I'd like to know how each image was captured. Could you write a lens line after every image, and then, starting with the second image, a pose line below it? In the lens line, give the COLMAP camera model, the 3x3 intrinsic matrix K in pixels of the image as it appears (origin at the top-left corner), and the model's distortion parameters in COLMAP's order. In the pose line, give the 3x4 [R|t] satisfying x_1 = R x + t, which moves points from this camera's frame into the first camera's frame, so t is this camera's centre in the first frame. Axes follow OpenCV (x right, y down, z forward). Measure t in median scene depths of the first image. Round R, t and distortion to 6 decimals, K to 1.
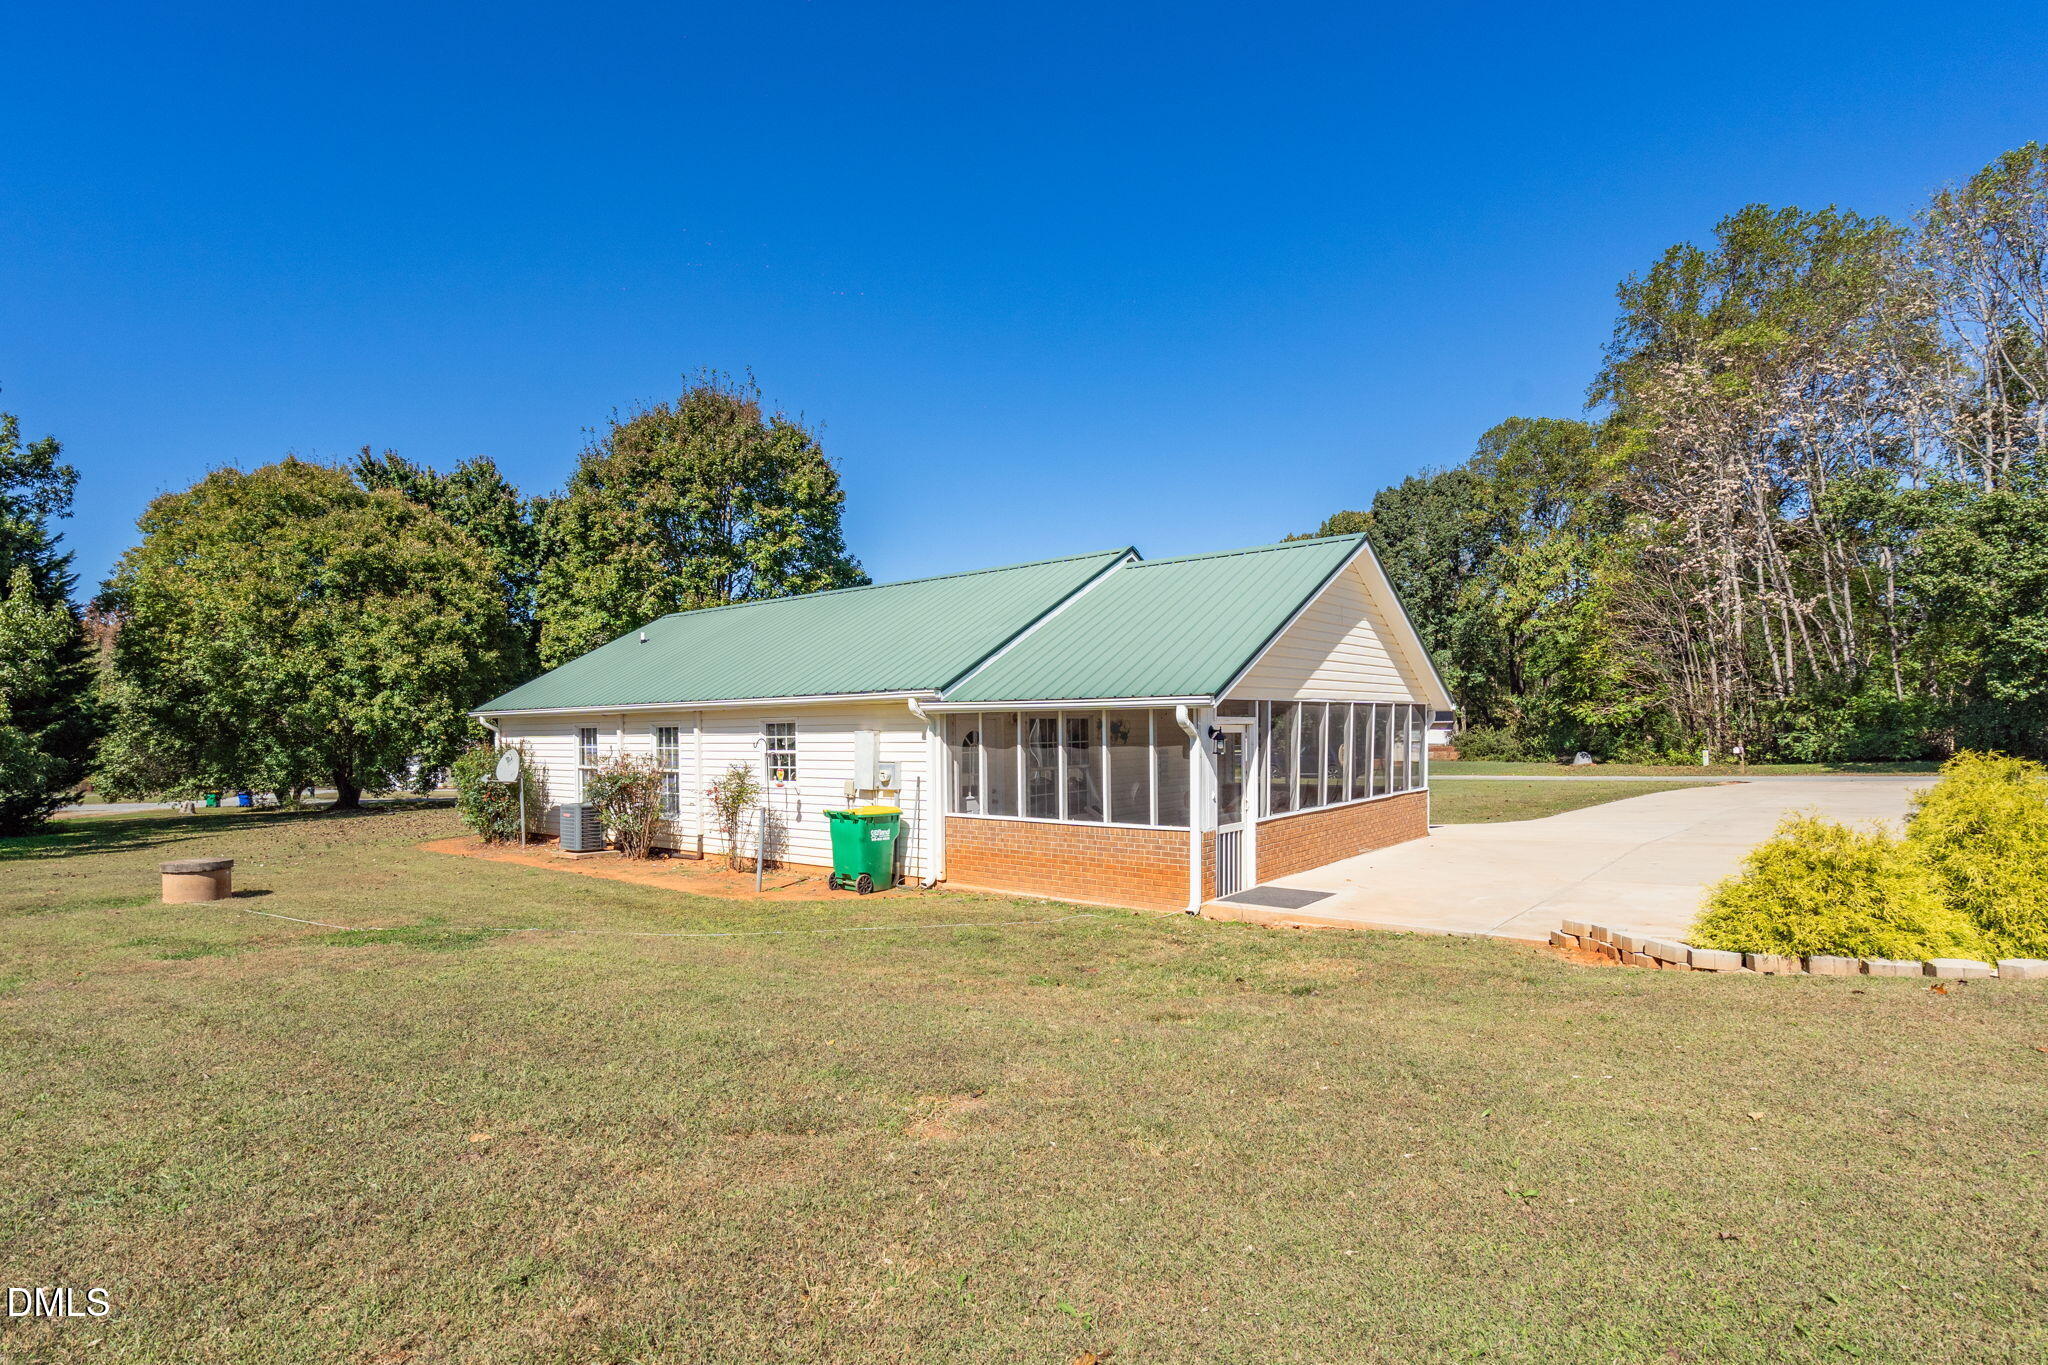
lens RADIAL K [[992.3, 0, 1012.9], [0, 992.3, 659.0], [0, 0, 1]] dist [-0.040969, 0.016388]
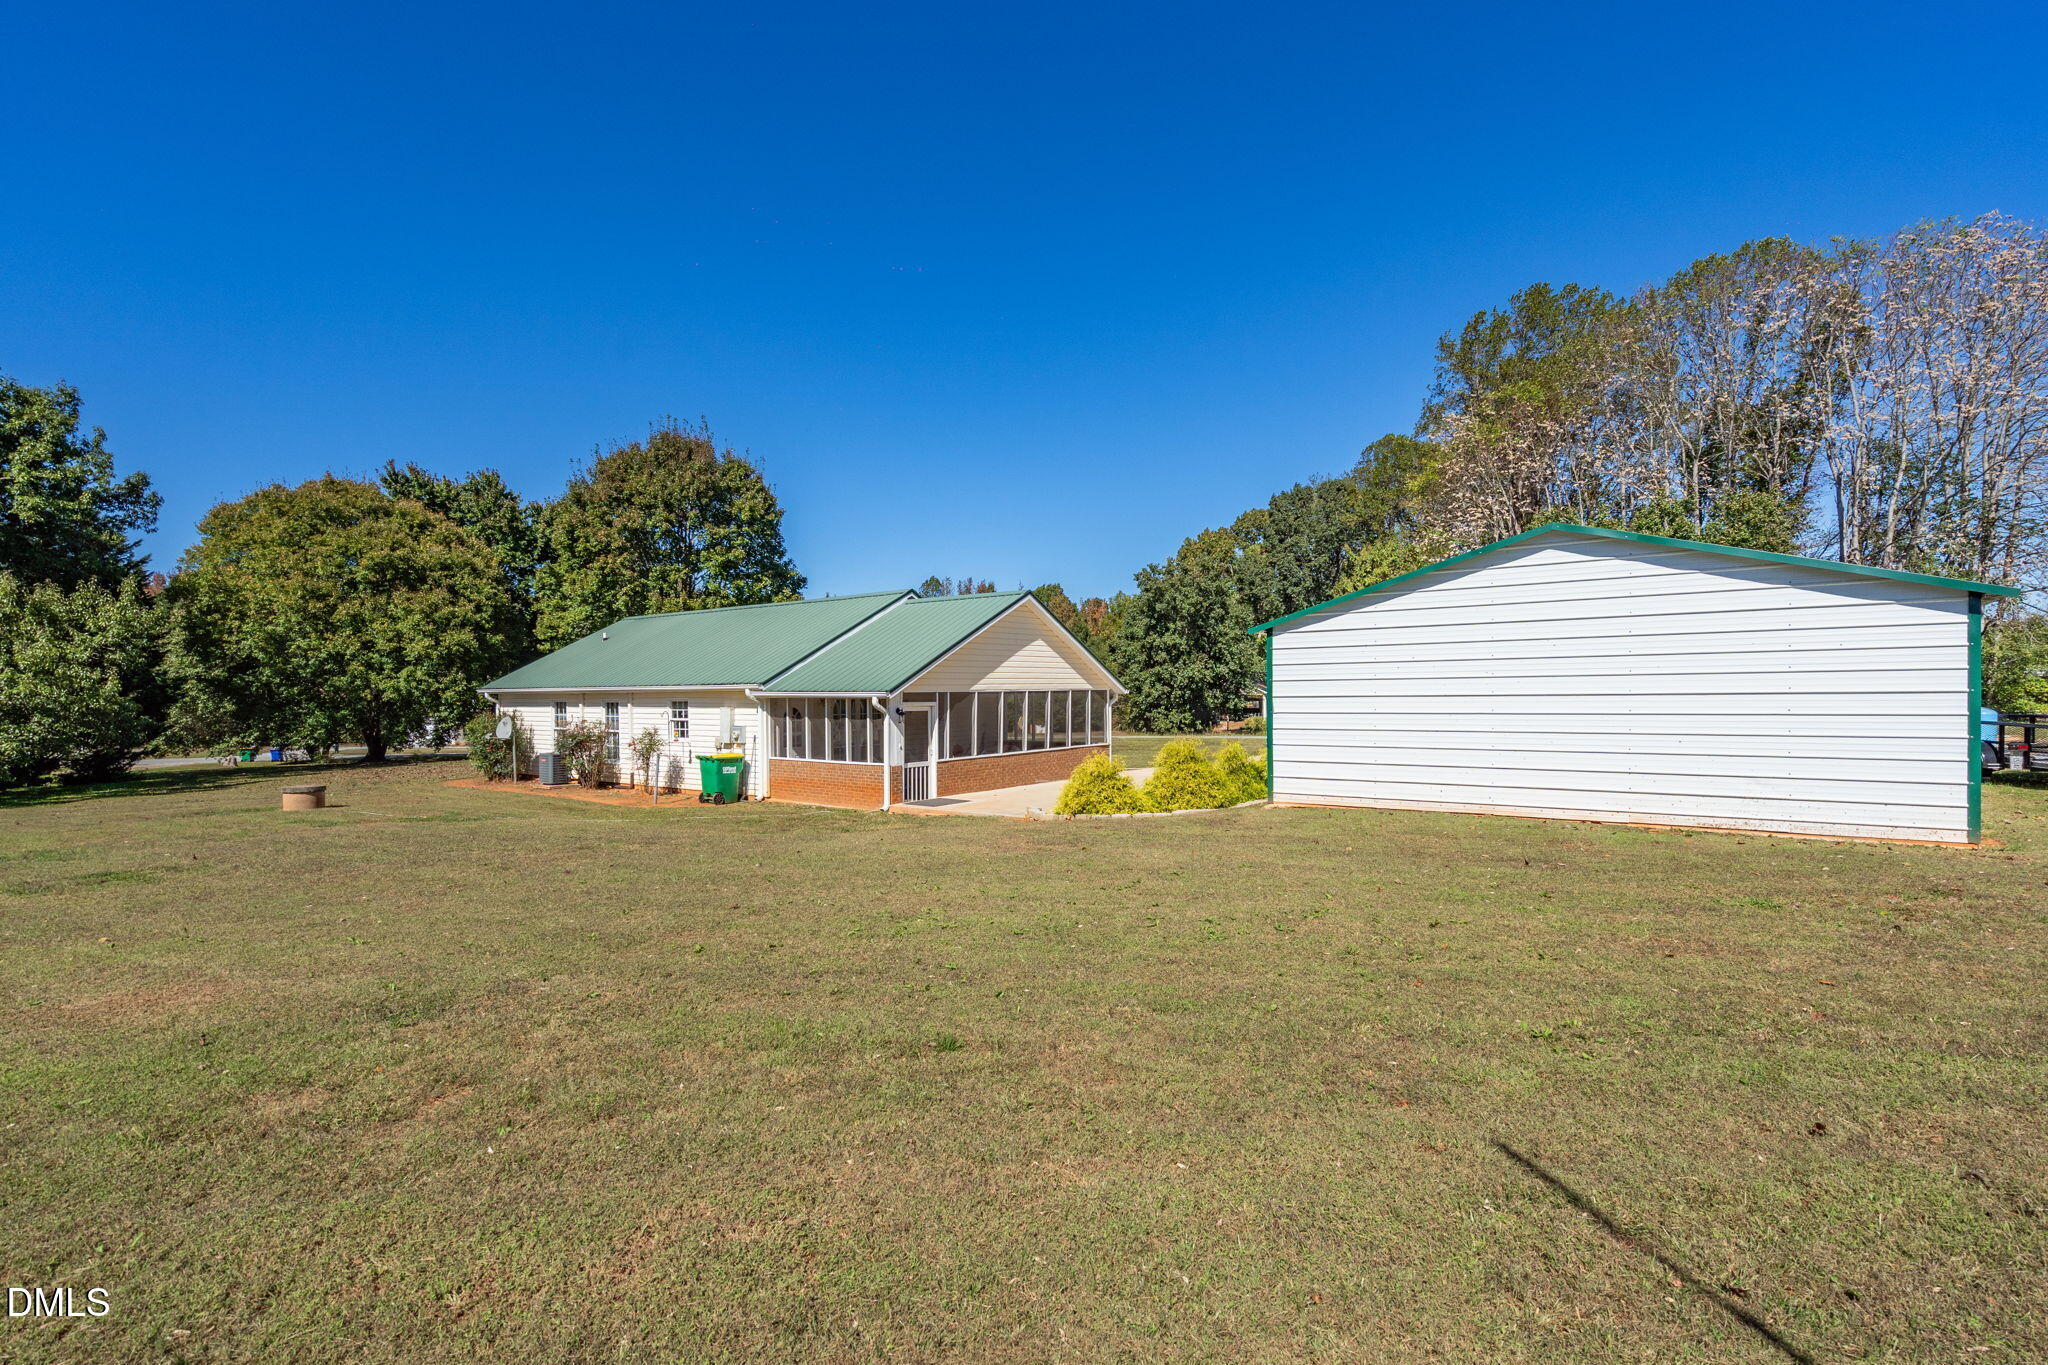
lens RADIAL K [[917.0, 0, 1021.7], [0, 917.0, 637.3], [0, 0, 1]] dist [-0.003184, -0.000377]
pose [[0.999577, 0.007079, 0.028210, 0.116392], [-0.007376, 0.999918, 0.010456, -0.024508], [-0.028134, -0.010660, 0.999547, -0.206507]]
